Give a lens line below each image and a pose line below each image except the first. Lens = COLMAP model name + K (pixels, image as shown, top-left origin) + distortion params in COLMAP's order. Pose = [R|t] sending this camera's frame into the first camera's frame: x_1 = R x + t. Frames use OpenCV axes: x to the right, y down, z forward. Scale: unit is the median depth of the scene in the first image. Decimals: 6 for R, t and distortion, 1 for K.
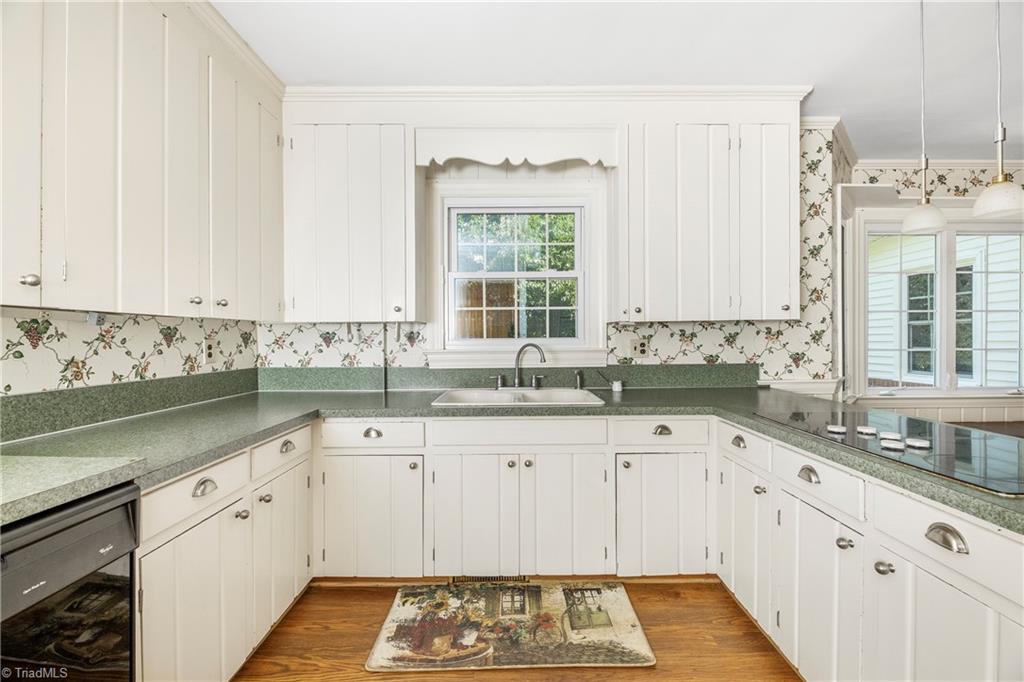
lens RADIAL K [[414.3, 0, 515.0], [0, 414.3, 340.8], [0, 0, 1]] dist [-0.001895, -0.003227]
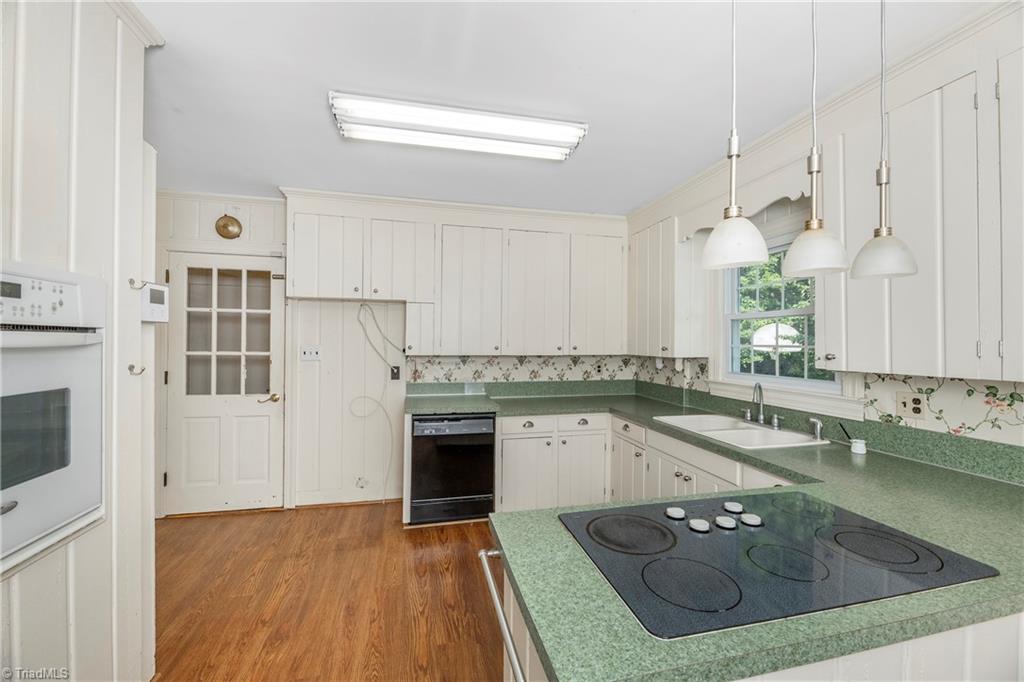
lens RADIAL K [[414.3, 0, 511.2], [0, 414.3, 340.8], [0, 0, 1]] dist [-0.001895, -0.003227]
pose [[0.227177, 0.006378, -0.973833, 0.846526], [-0.014206, 0.999894, 0.003235, -0.087229], [0.973750, 0.013099, 0.227243, 0.150968]]
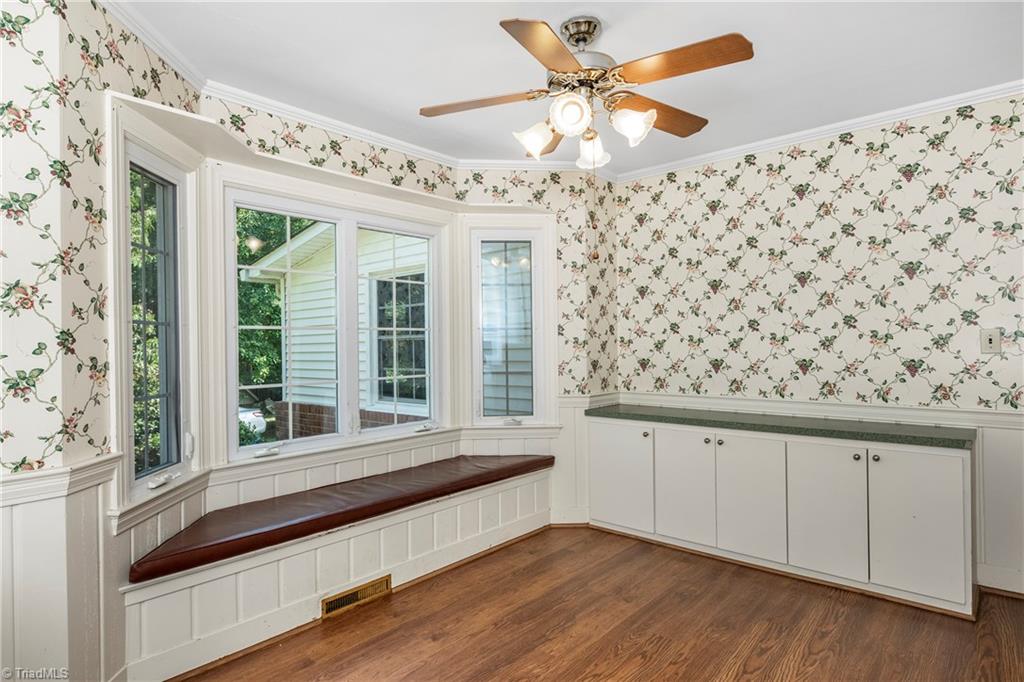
lens RADIAL K [[565.4, 0, 512.0], [0, 565.4, 344.1], [0, 0, 1]] dist [0.003447, -0.001334]
pose [[0.662357, -0.004280, 0.749176, 0.616081], [0.014730, 0.999865, -0.007311, -0.042254], [-0.749043, 0.015878, 0.662331, 0.139428]]
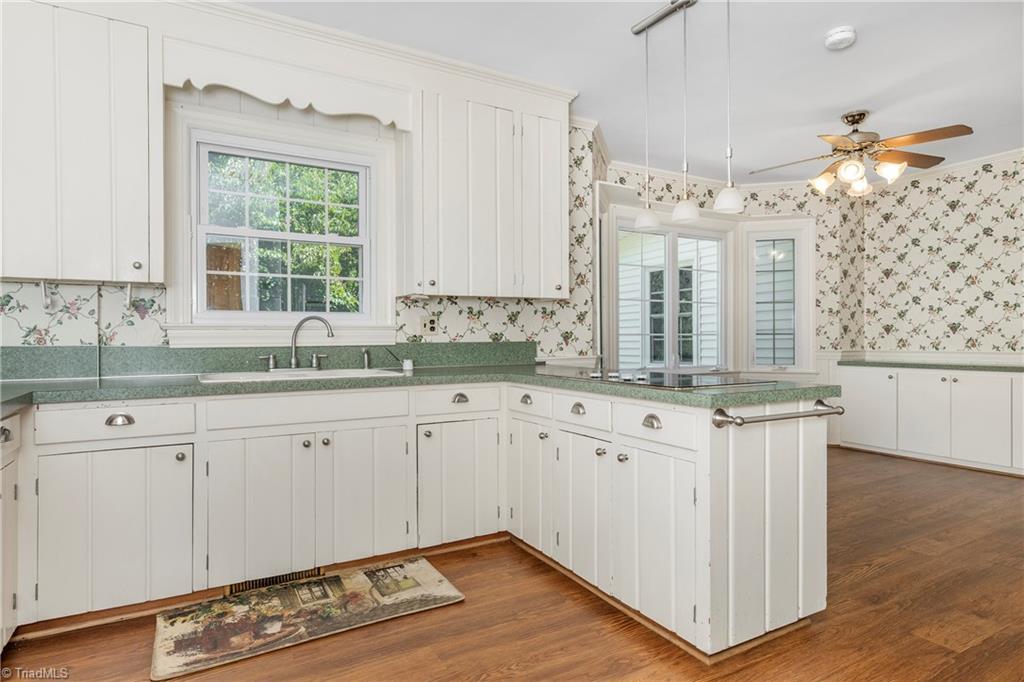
lens RADIAL K [[565.4, 0, 510.7], [0, 565.4, 343.4], [0, 0, 1]] dist [0.003447, -0.001334]
pose [[0.872790, -0.001184, 0.488094, -0.168469], [0.003116, 0.999990, -0.003146, 0.064107], [-0.488085, 0.004266, 0.872785, -0.221072]]
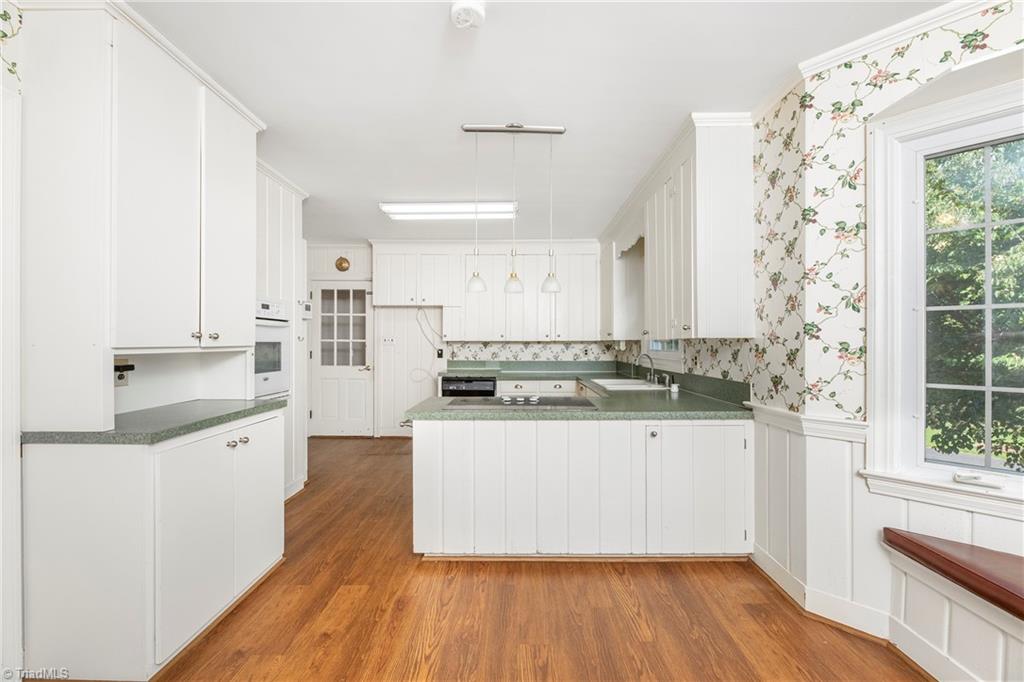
lens RADIAL K [[414.3, 0, 510.6], [0, 414.3, 342.4], [0, 0, 1]] dist [-0.001895, -0.003227]
pose [[-0.015250, 0.004566, -0.999873, 1.516257], [-0.006622, 0.999967, 0.004667, -0.037236], [0.999862, 0.006693, -0.015219, 0.484403]]
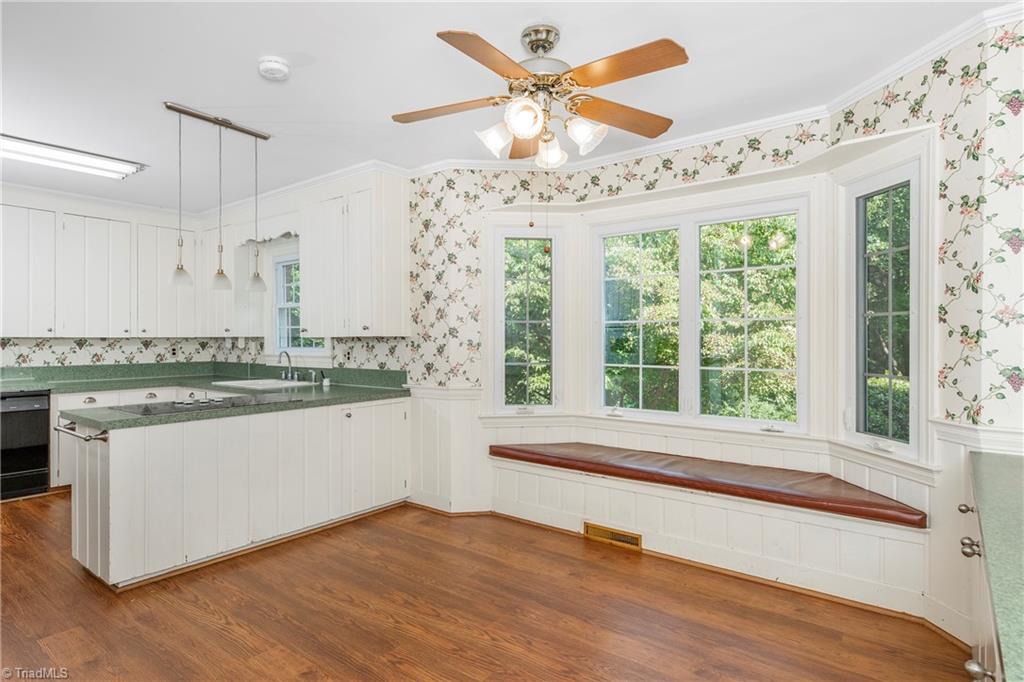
lens RADIAL K [[565.4, 0, 516.2], [0, 565.4, 341.1], [0, 0, 1]] dist [0.003447, -0.001334]
pose [[0.791645, 0.008371, -0.610923, 1.867501], [-0.009941, 0.999950, 0.000819, -0.037292], [0.610900, 0.005425, 0.791689, -0.123921]]
